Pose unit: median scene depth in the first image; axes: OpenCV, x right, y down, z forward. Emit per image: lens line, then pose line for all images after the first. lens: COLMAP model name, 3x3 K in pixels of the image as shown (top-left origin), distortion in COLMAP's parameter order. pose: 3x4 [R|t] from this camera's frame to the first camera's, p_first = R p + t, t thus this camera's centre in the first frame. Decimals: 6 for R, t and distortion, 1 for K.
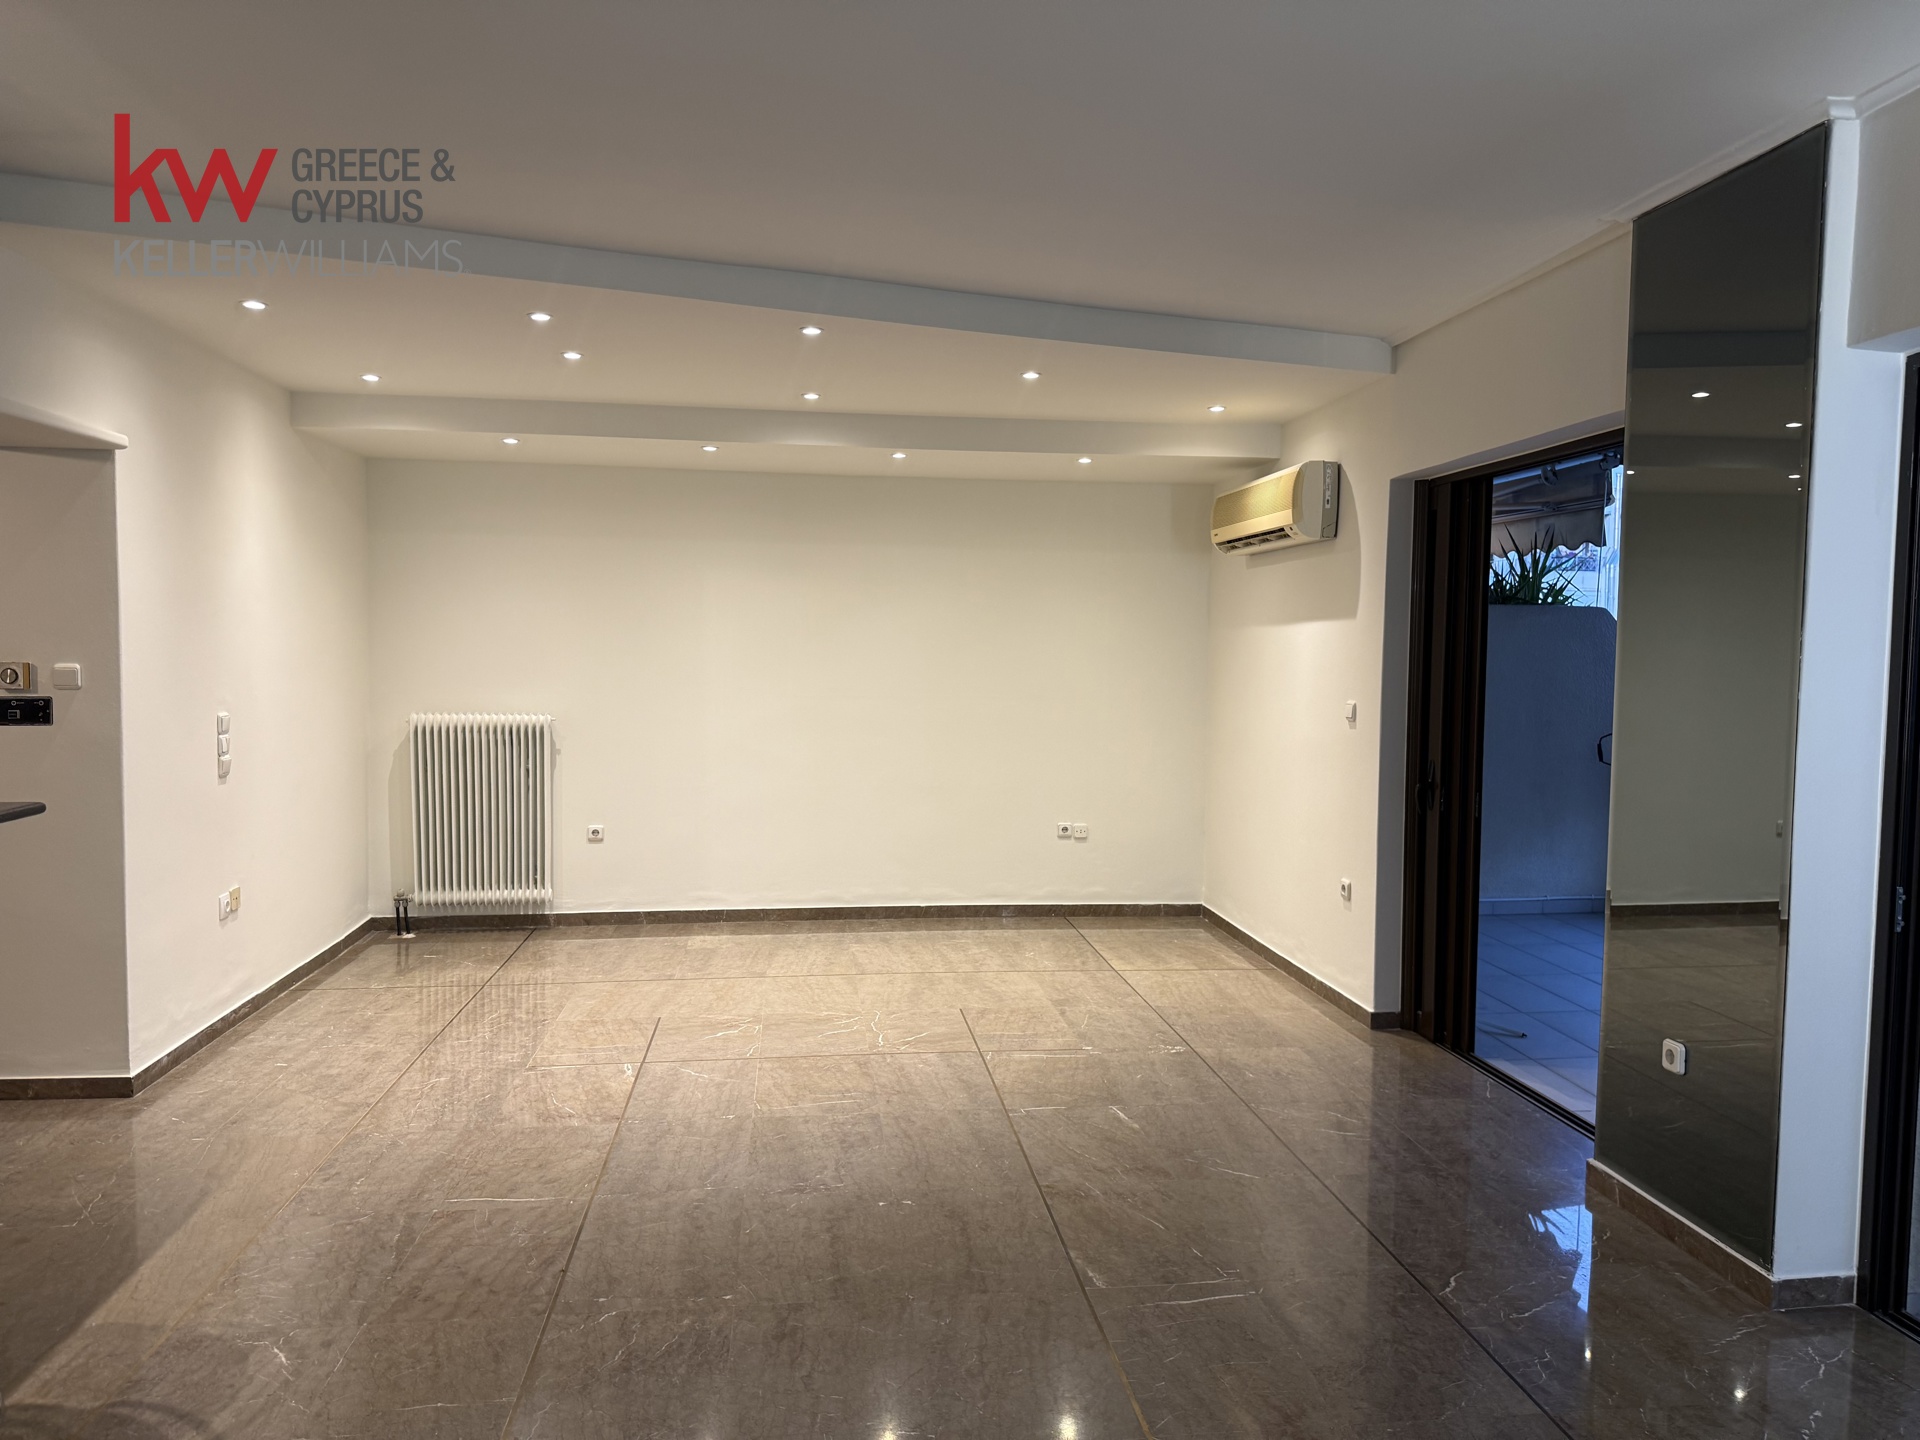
lens RADIAL K [[1366.9, 0, 960.0], [0, 1366.9, 720.0], [0, 0, 1]] dist [-0.004327, -0.003713]
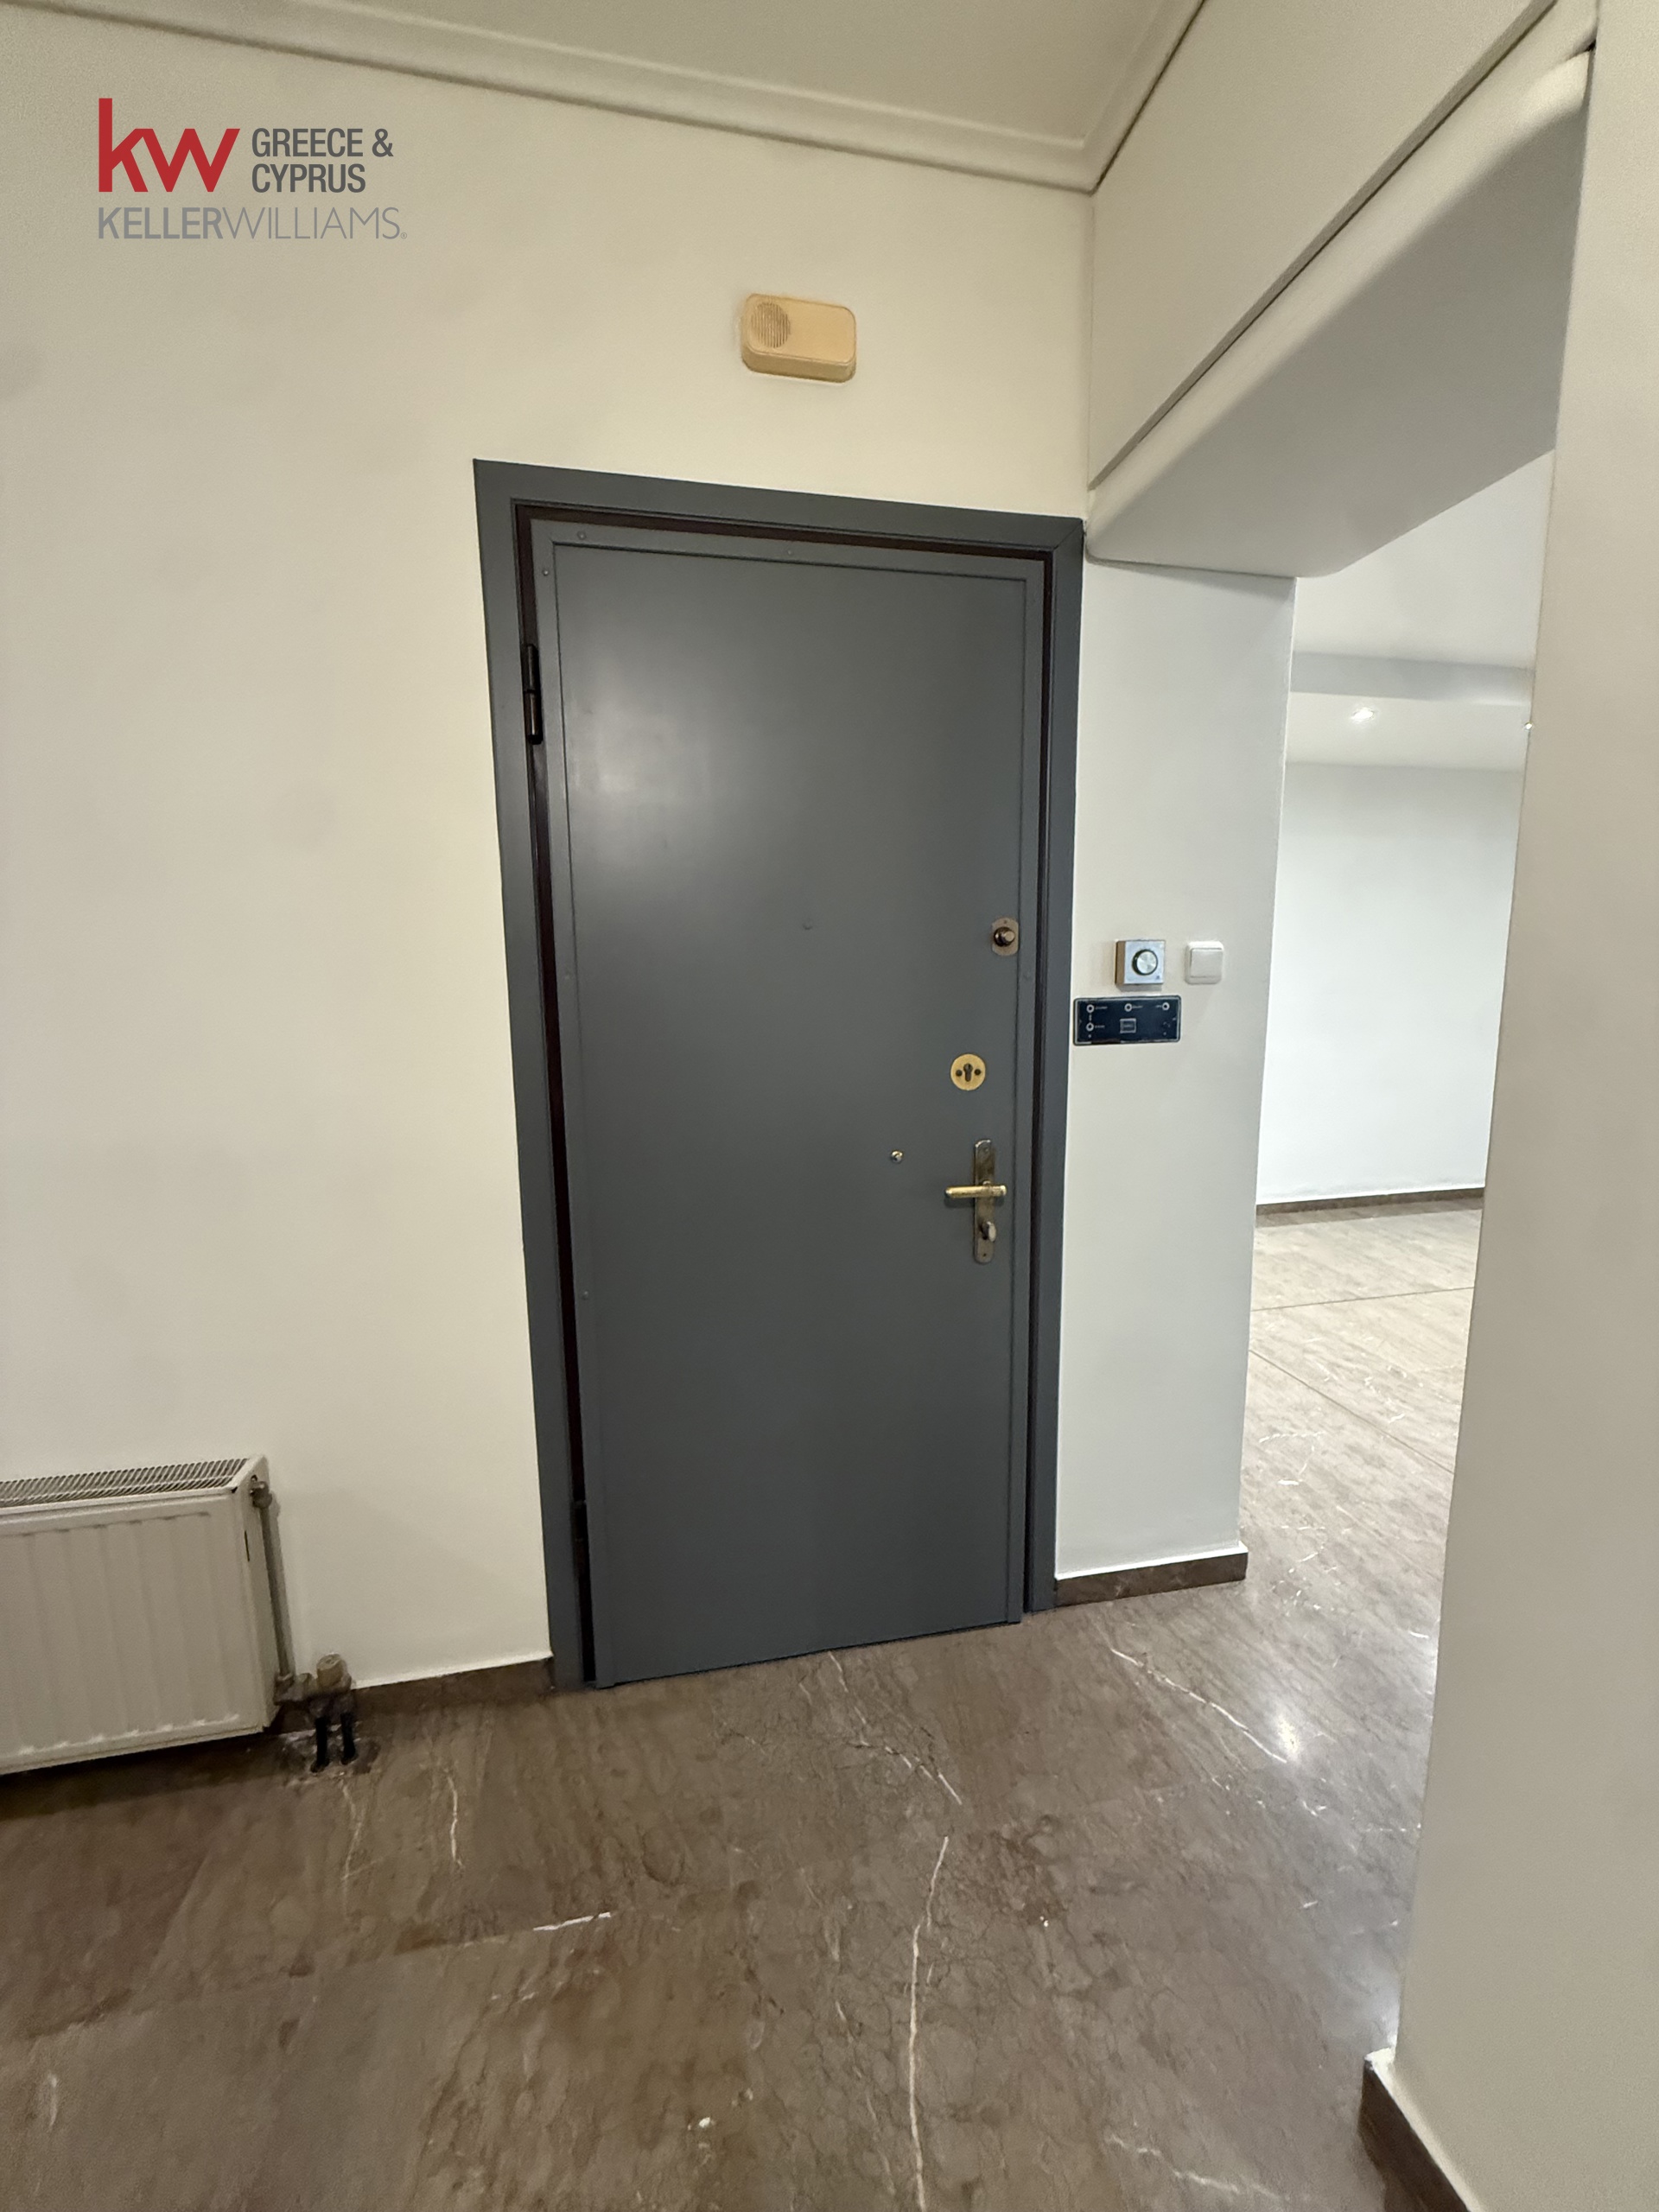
lens RADIAL K [[888.2, 0, 829.5], [0, 888.2, 1106.0], [0, 0, 1]] dist [0.001398, -0.000143]
pose [[0.996442, -0.033563, 0.077315, -0.787114], [0.026781, 0.995836, 0.087137, -0.006039], [-0.079918, -0.084757, 0.993192, 0.550329]]
